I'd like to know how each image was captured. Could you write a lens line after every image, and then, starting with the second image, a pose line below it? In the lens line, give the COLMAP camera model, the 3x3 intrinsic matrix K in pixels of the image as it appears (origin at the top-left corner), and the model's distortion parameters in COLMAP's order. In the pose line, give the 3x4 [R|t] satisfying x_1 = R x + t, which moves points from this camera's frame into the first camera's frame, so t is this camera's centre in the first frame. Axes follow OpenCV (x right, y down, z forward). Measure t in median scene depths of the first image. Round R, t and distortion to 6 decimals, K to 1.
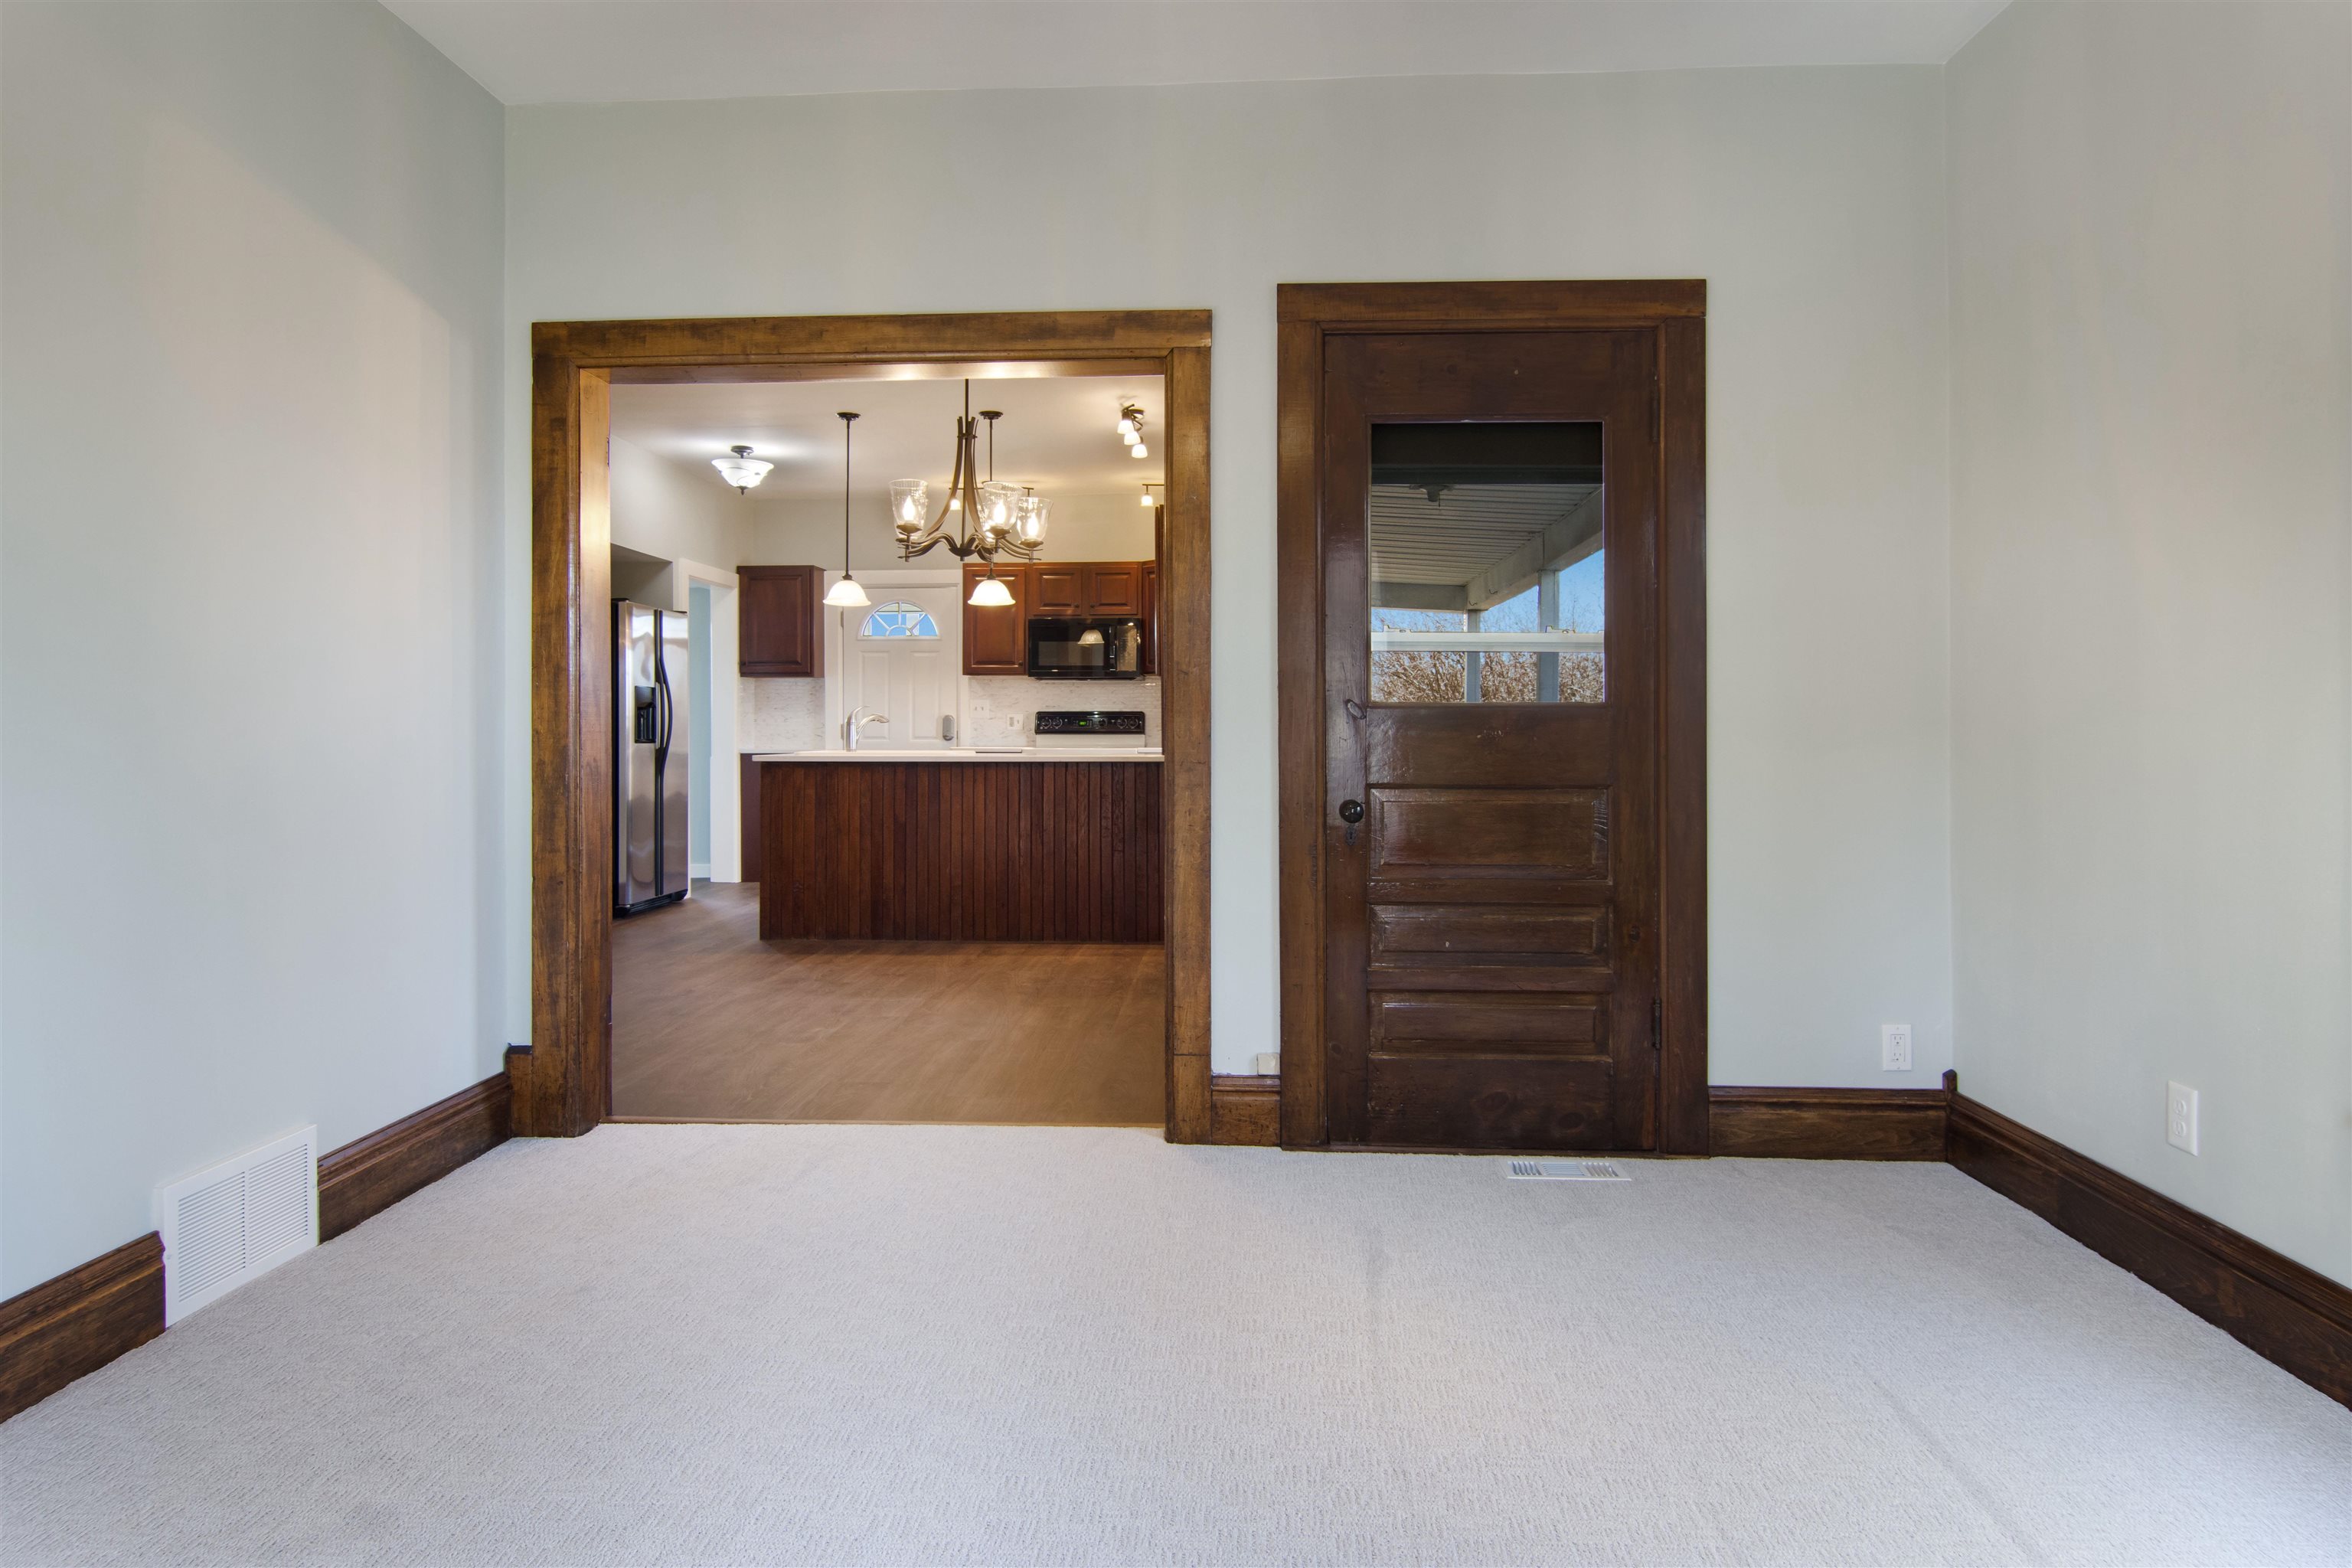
lens RADIAL K [[1388.6, 0, 1172.7], [0, 1388.6, 733.0], [0, 0, 1]] dist [0.001915, -0.000863]
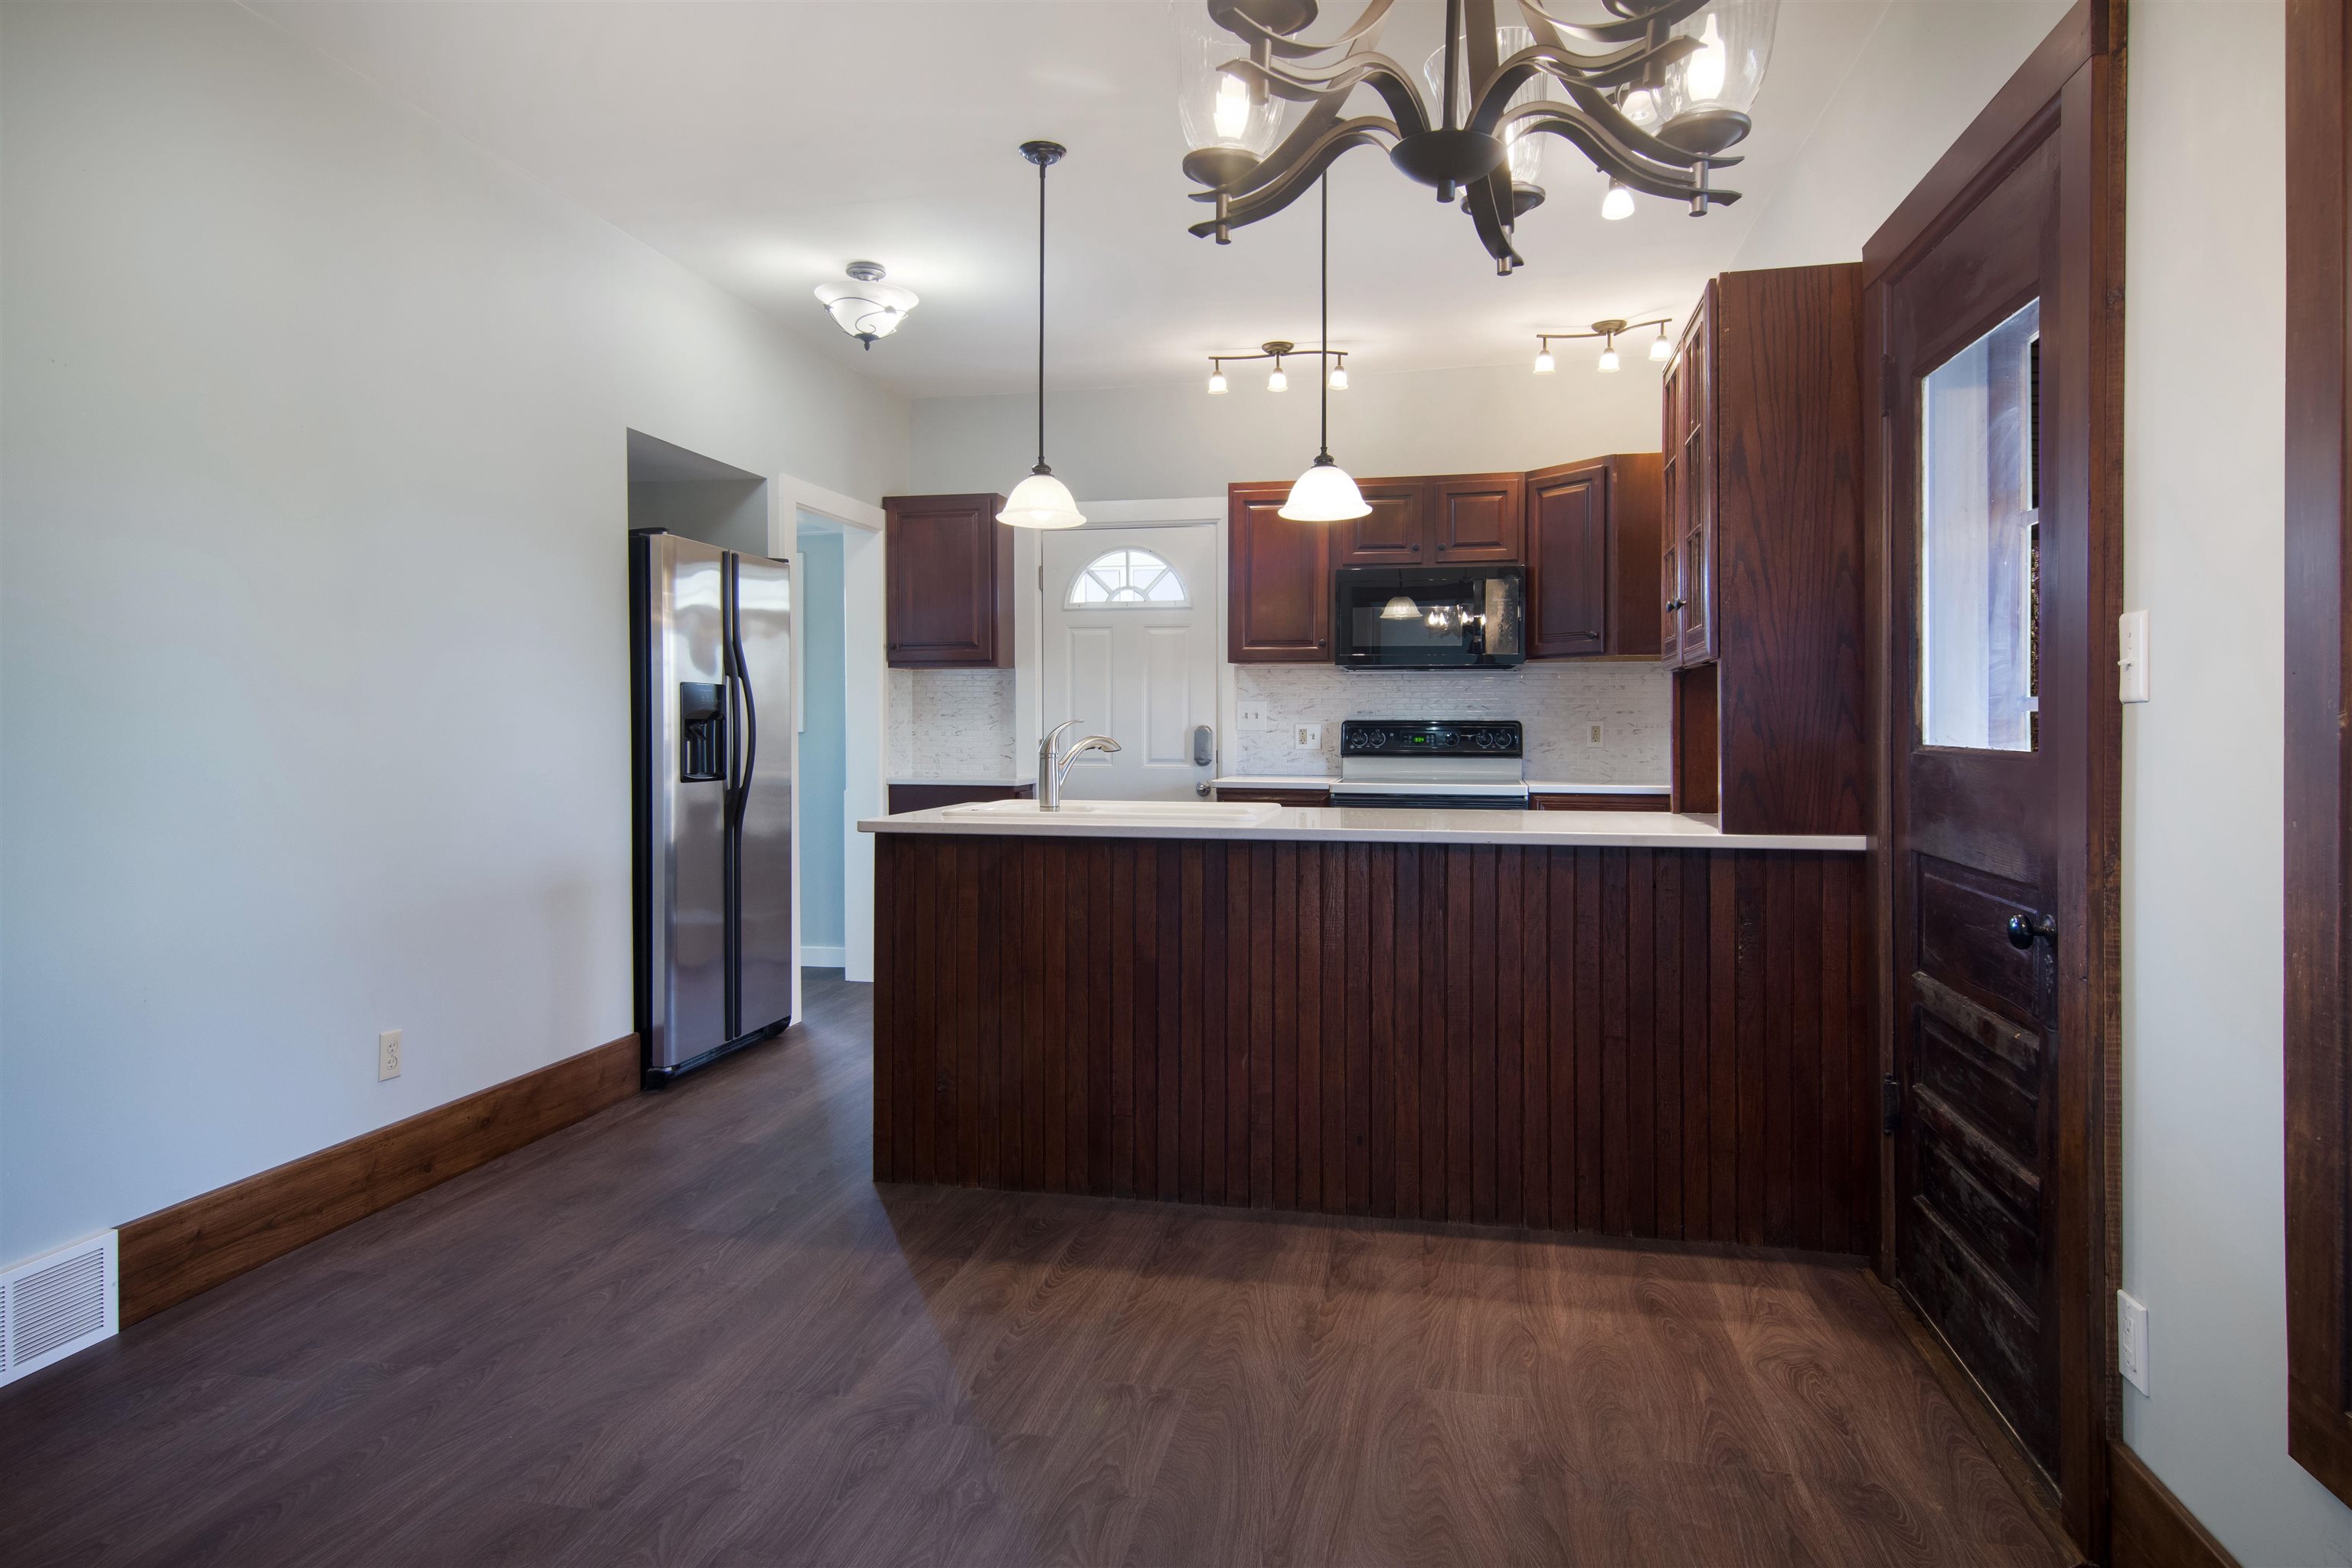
lens RADIAL K [[1386.9, 0, 1174.5], [0, 1386.9, 743.8], [0, 0, 1]] dist [0.010145, 0.001304]
pose [[0.989205, 0.002429, -0.146521, -0.084823], [-0.000591, 0.999921, 0.012592, -0.013296], [0.146540, -0.012369, 0.989127, 0.382636]]
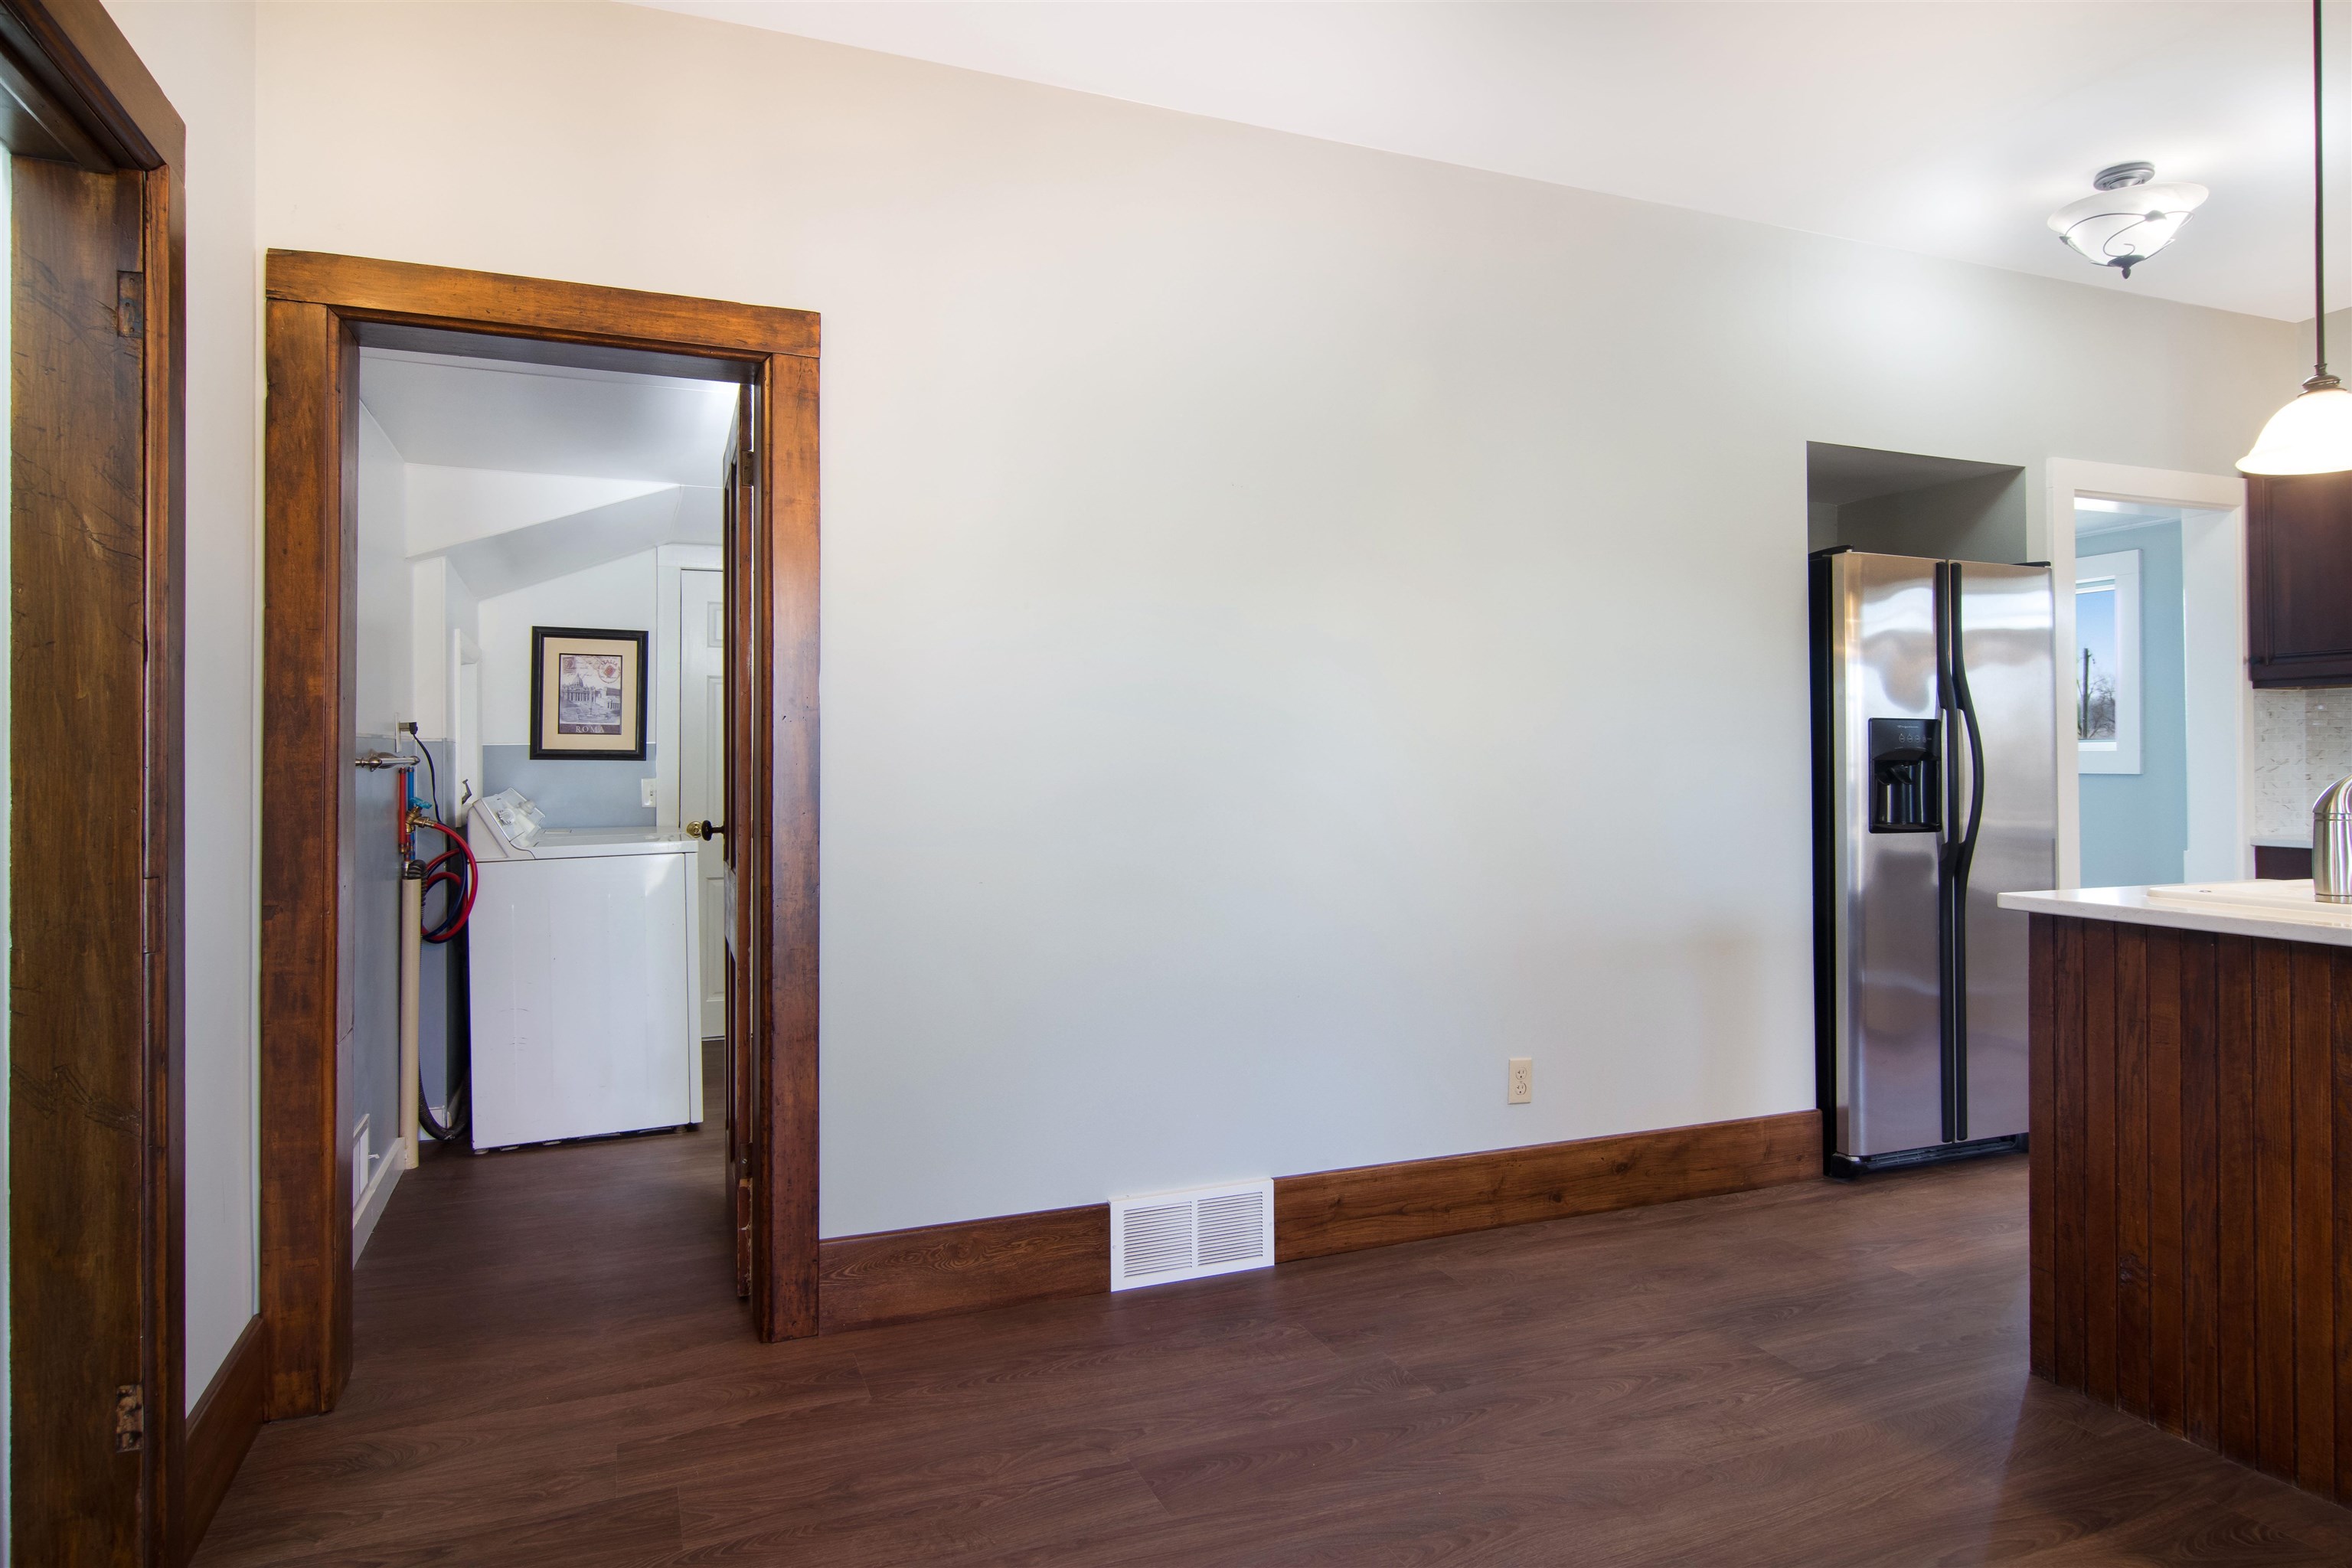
lens RADIAL K [[1365.3, 0, 1163.1], [0, 1365.3, 751.5], [0, 0, 1]] dist [0.004031, -0.004108]
pose [[0.421611, -0.008165, -0.906740, -0.040215], [0.000579, 0.999962, -0.008735, -0.014934], [0.906776, 0.003158, 0.421600, 0.462036]]
